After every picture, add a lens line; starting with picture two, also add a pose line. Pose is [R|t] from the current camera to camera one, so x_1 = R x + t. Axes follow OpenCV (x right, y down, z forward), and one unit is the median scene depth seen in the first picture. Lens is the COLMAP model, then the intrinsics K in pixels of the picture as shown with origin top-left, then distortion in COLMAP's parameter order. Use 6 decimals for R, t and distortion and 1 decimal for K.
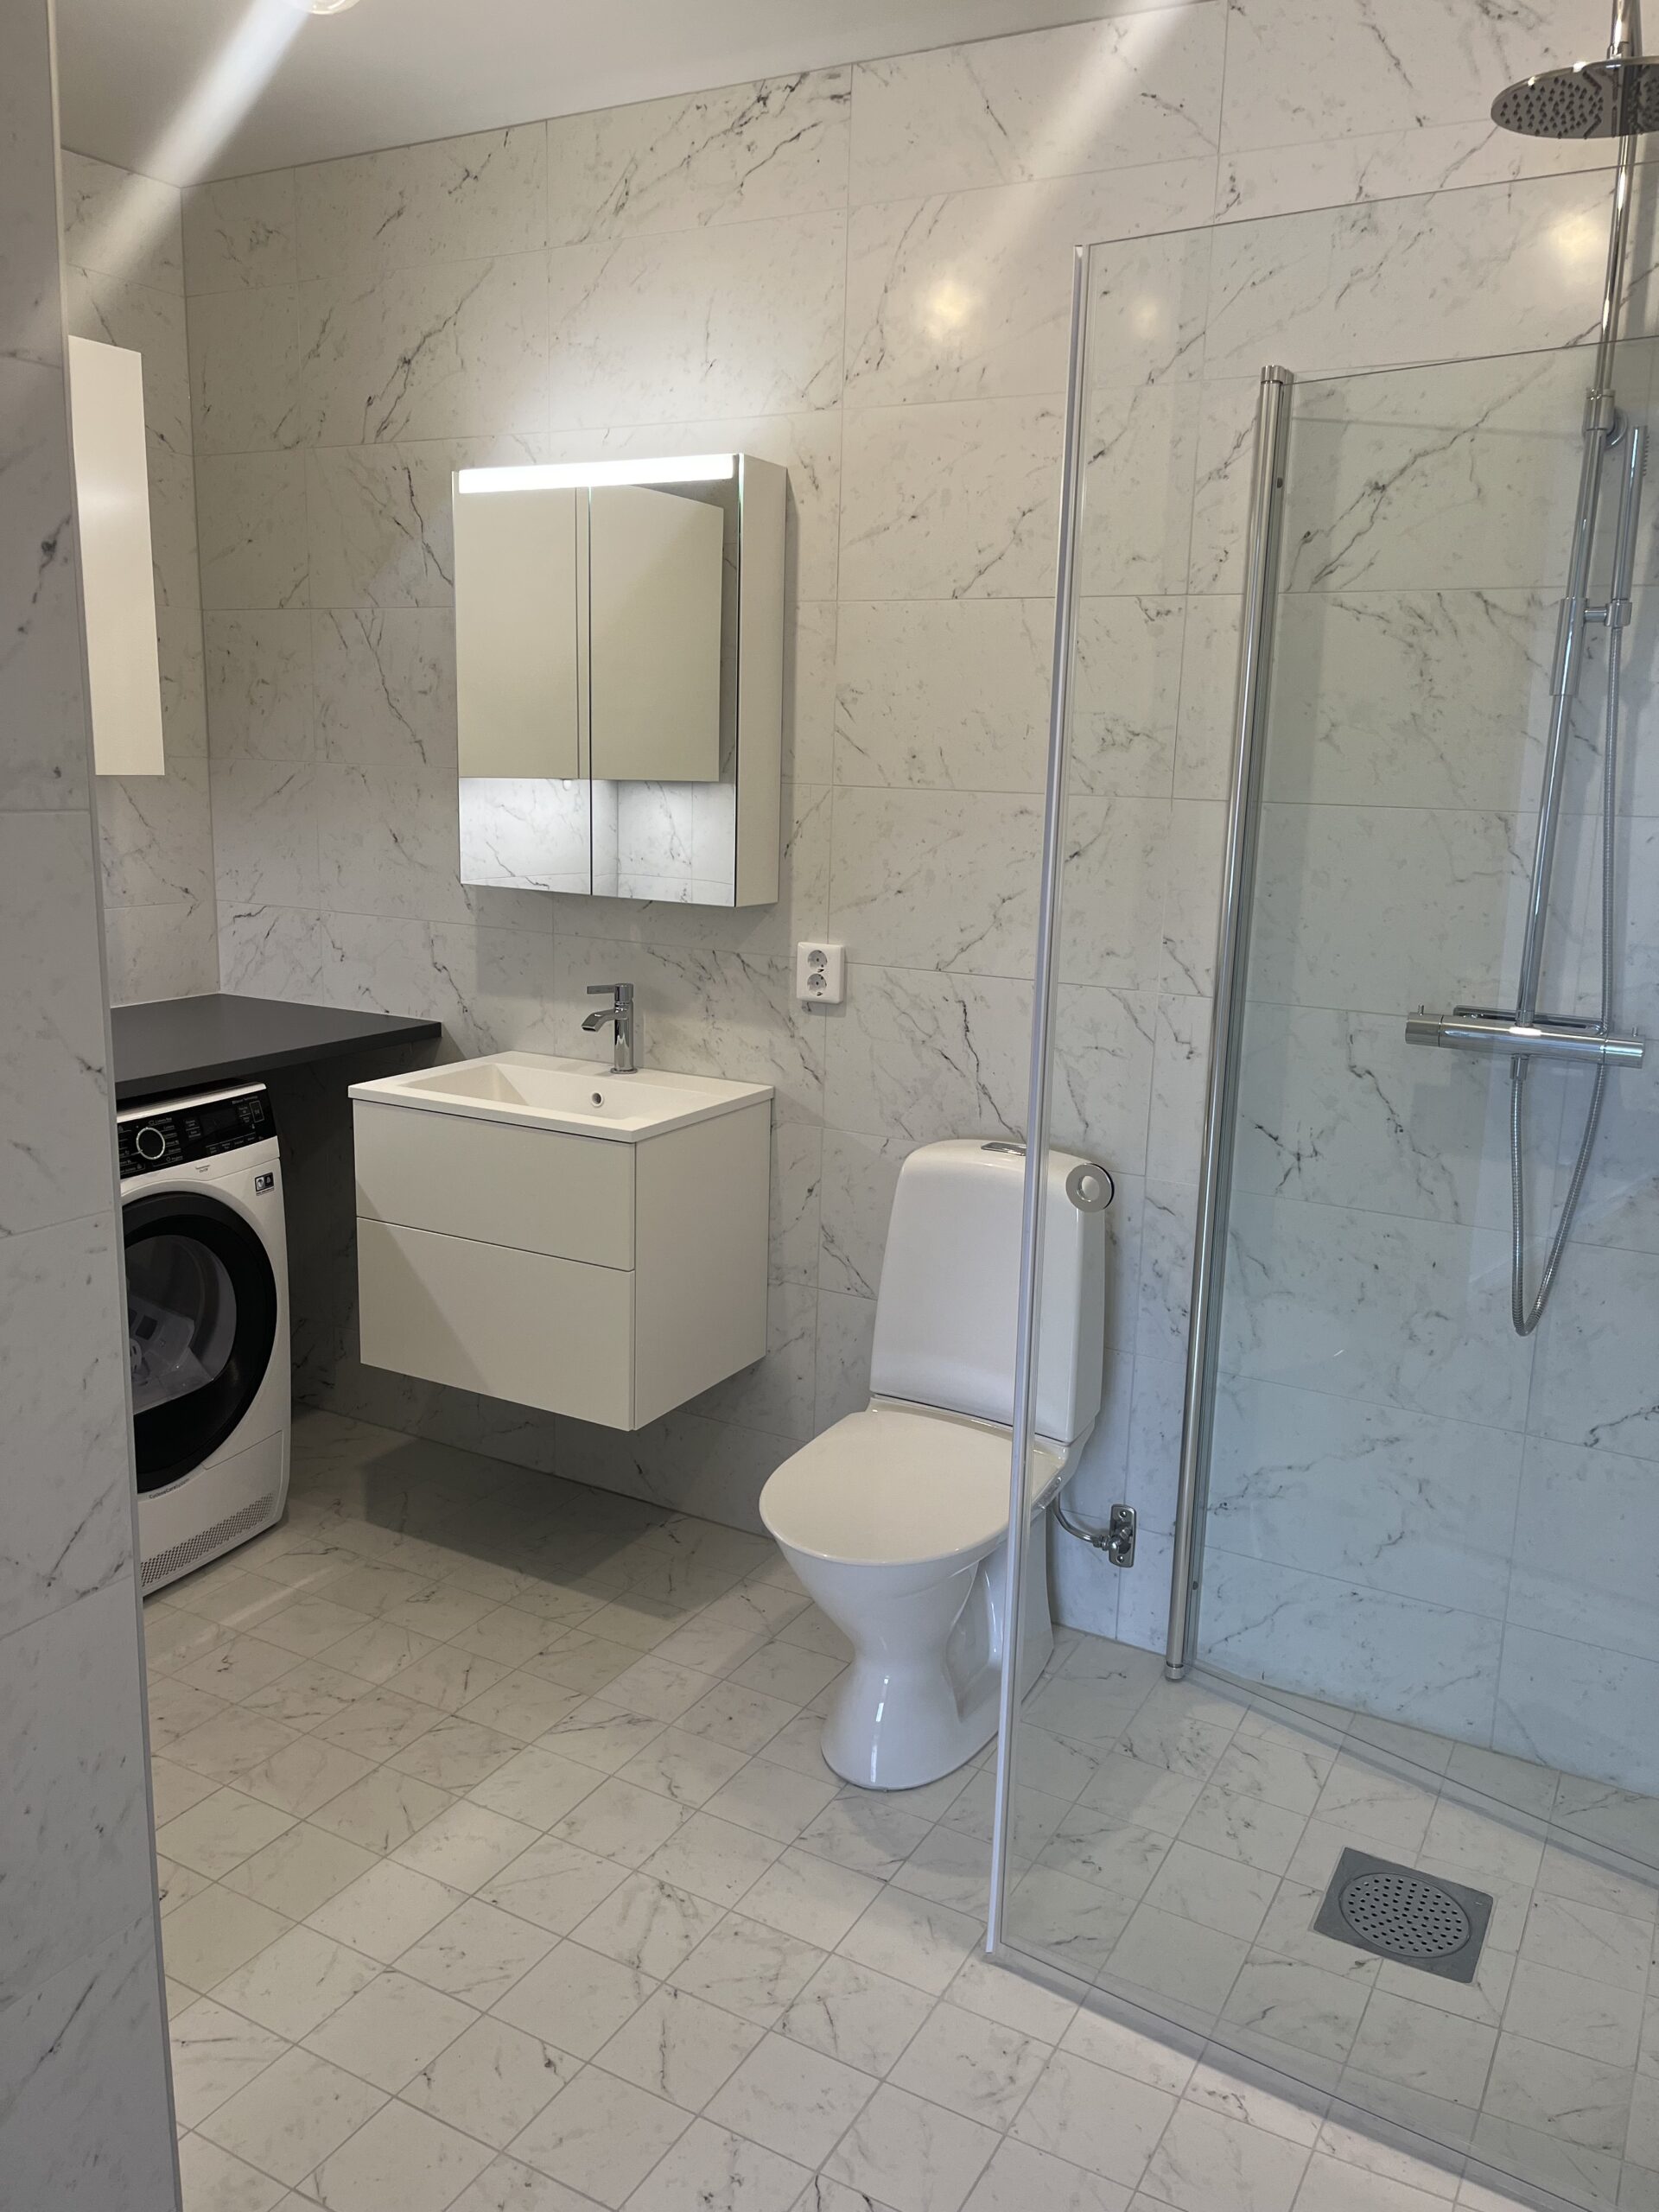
lens RADIAL K [[1689.9, 0, 828.4], [0, 1689.9, 1120.0], [0, 0, 1]] dist [0.059981, -0.082303]
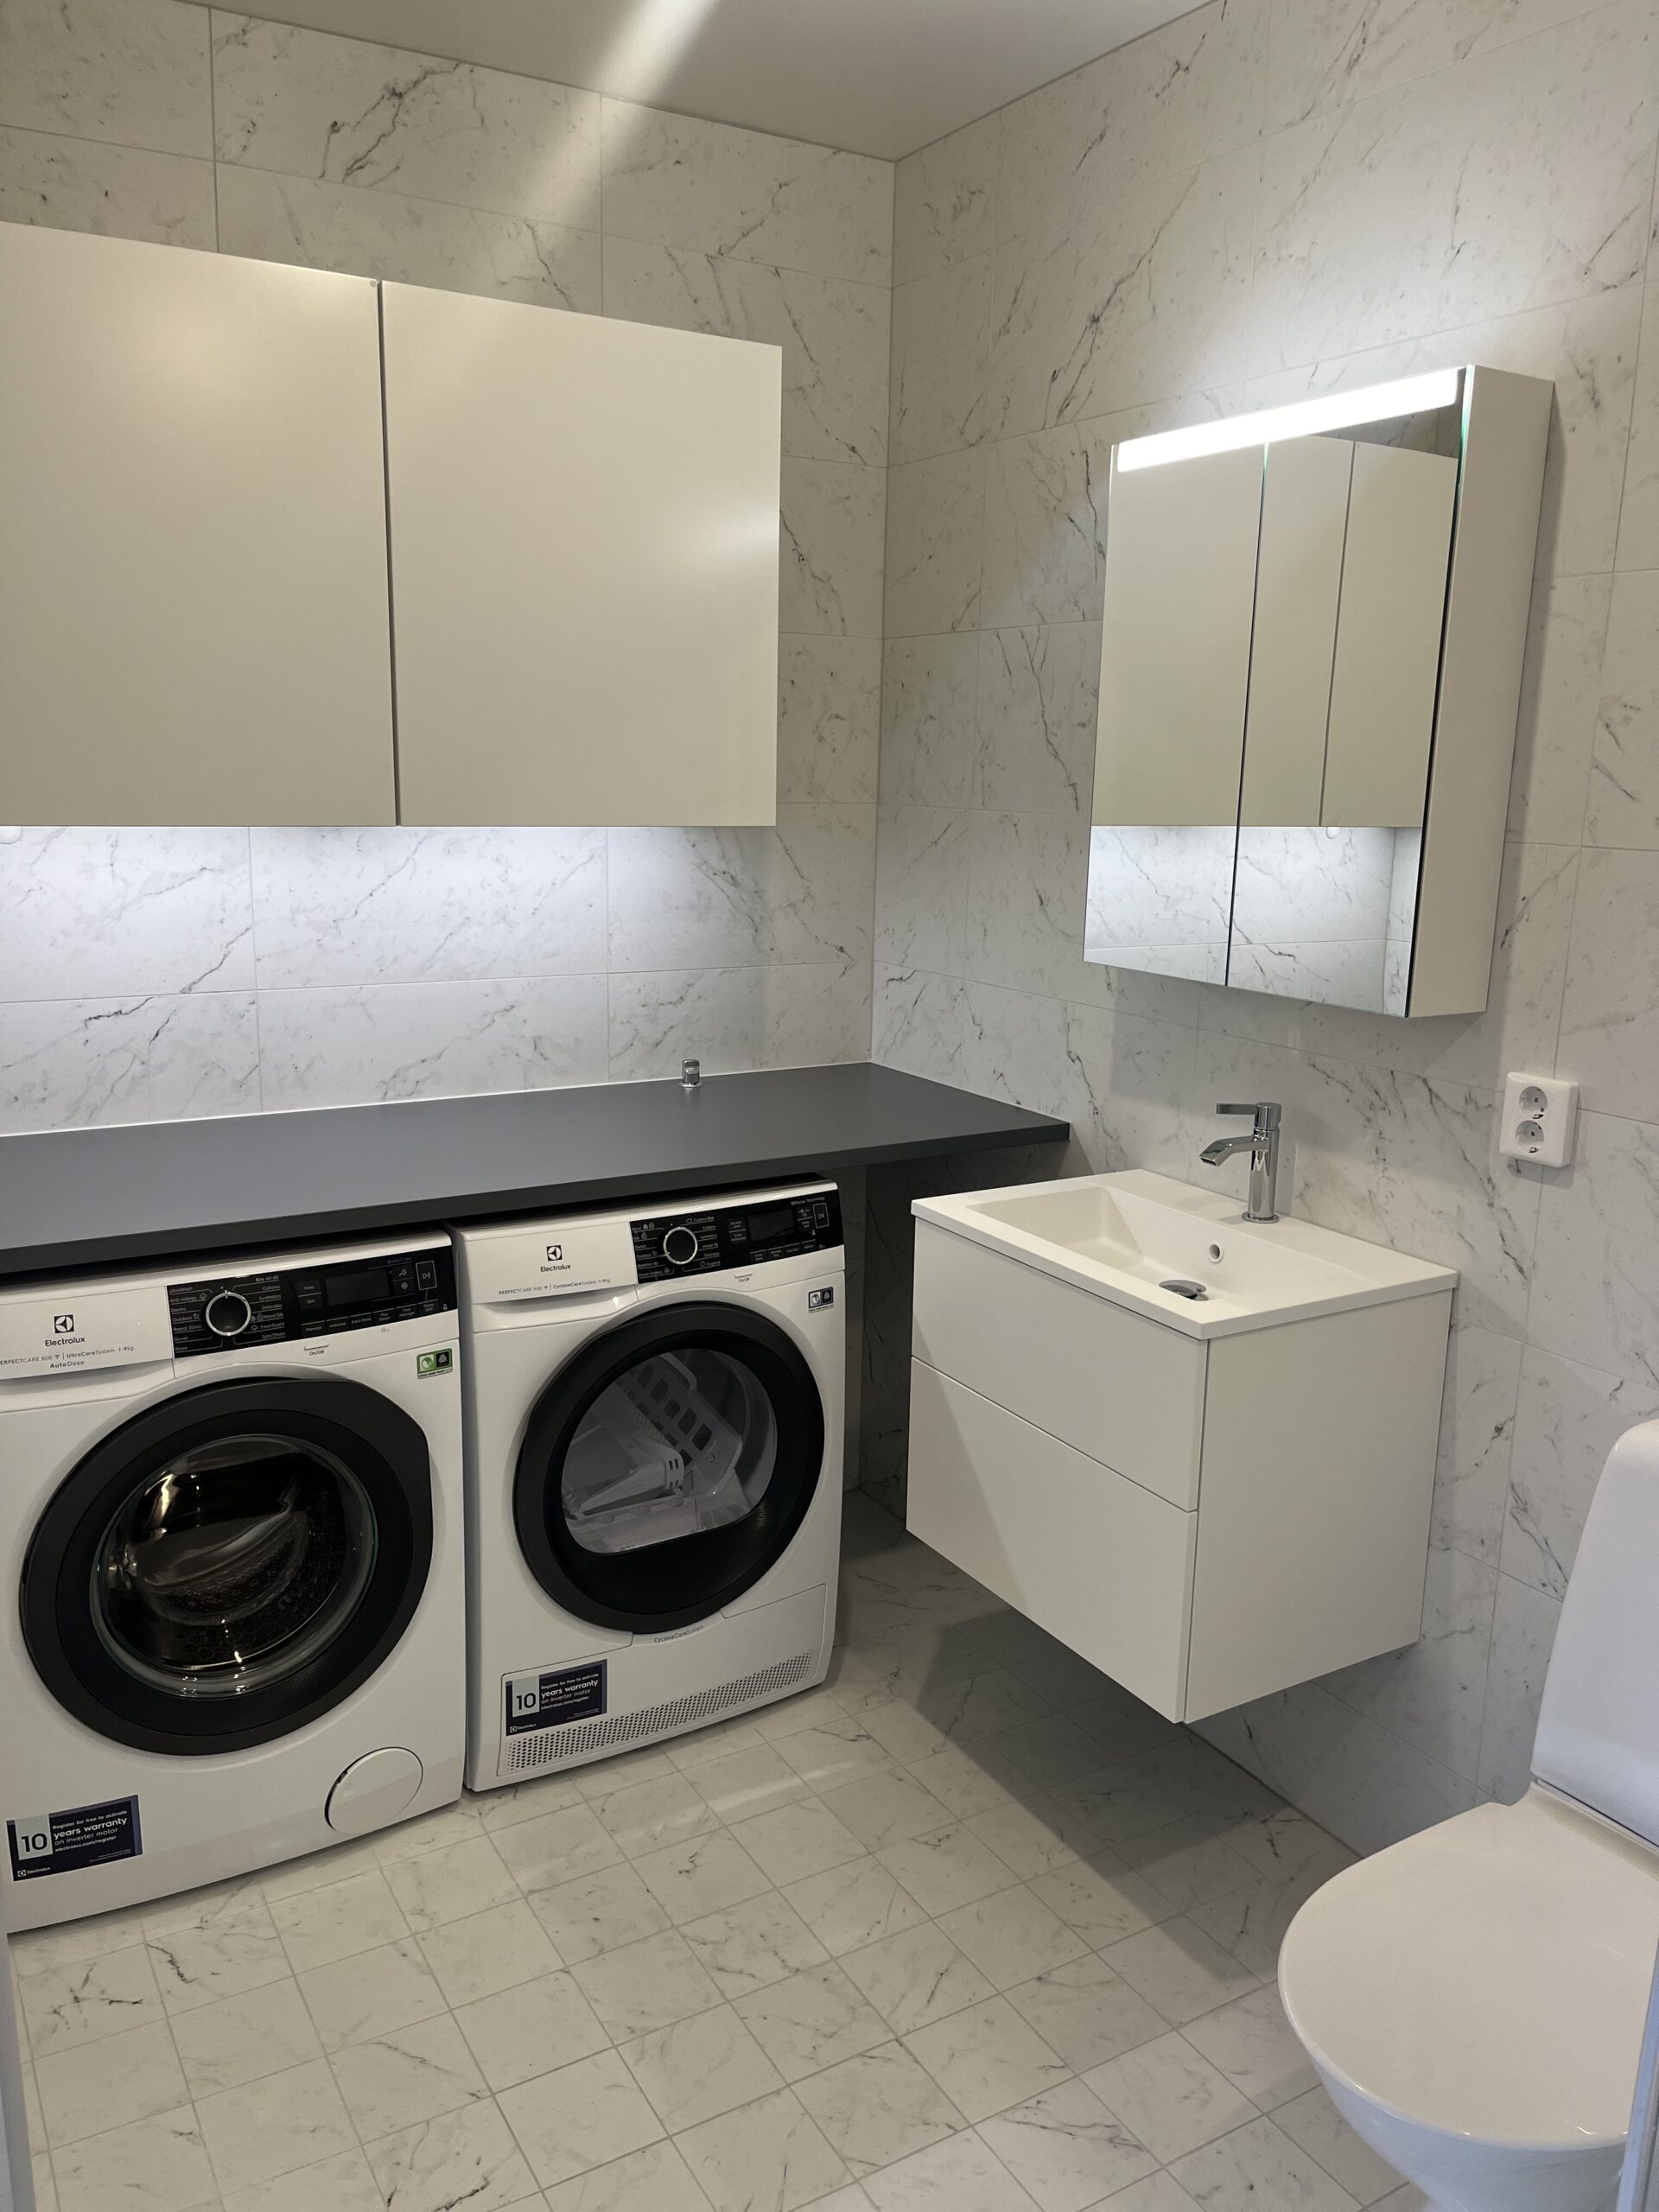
lens RADIAL K [[1689.9, 0, 814.4], [0, 1689.9, 1123.8], [0, 0, 1]] dist [0.059981, -0.082303]
pose [[0.865641, 0.096295, -0.491317, 0.077643], [-0.104606, 0.994457, 0.010604, -0.060530], [0.489615, 0.042215, 0.870916, 0.253925]]
